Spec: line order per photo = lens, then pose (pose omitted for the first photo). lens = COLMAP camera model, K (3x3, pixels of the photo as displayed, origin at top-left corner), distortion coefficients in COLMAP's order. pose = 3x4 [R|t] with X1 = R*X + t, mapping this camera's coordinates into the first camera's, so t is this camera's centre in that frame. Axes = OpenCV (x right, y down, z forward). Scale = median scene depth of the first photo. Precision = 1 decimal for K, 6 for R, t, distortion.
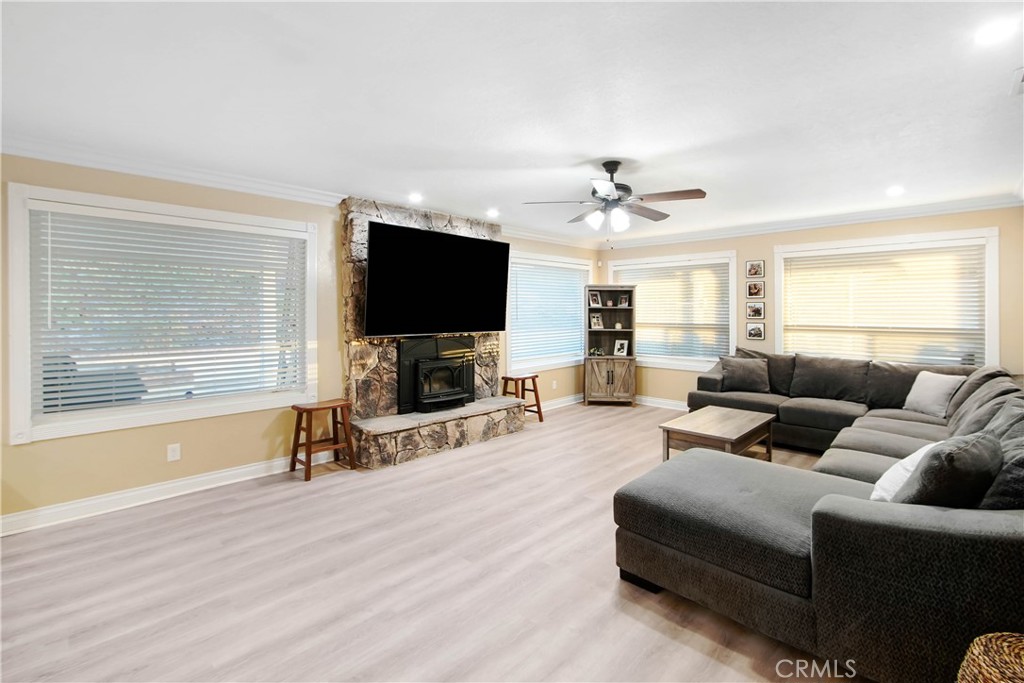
lens RADIAL K [[464.2, 0, 511.4], [0, 464.2, 312.0], [0, 0, 1]] dist [-0.008761, -0.001369]
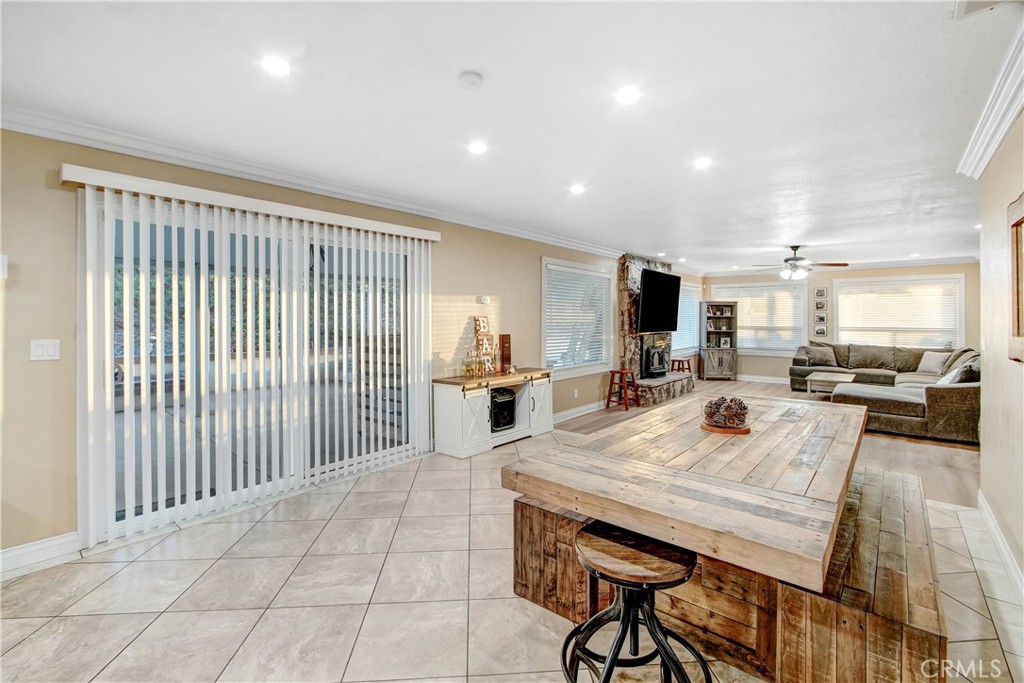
lens RADIAL K [[464.2, 0, 512.5], [0, 464.2, 319.4], [0, 0, 1]] dist [-0.008761, -0.001369]
pose [[0.996538, 0.000855, 0.083130, -0.707140], [-0.001262, 0.999987, 0.004843, -0.005933], [-0.083125, -0.004932, 0.996527, -0.543366]]
